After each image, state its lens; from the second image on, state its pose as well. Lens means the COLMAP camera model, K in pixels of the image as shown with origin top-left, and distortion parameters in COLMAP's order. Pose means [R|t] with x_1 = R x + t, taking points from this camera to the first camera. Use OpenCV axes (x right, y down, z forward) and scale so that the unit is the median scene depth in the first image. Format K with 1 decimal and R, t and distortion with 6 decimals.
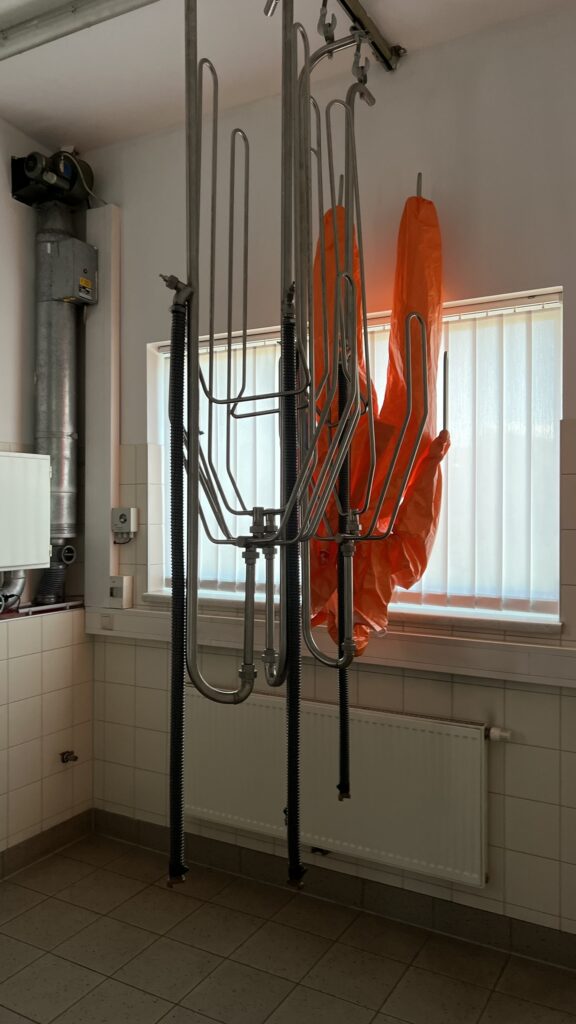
lens RADIAL K [[773.6, 0, 288.0], [0, 773.6, 512.0], [0, 0, 1]] dist [0.074507, 0.000635]
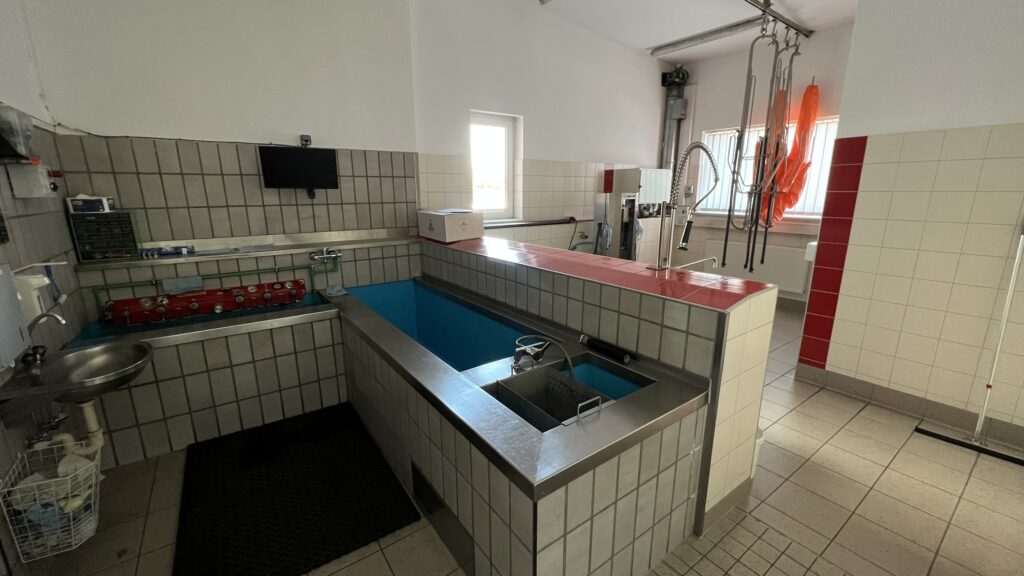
lens RADIAL K [[409.6, 0, 512.0], [0, 409.6, 288.0], [0, 0, 1]] dist [-0.002616, -0.000092]
pose [[0.908717, 0.093201, -0.406875, -0.185263], [0.003738, 0.972897, 0.231207, 0.016197], [0.417397, -0.211622, 0.883740, -1.121984]]
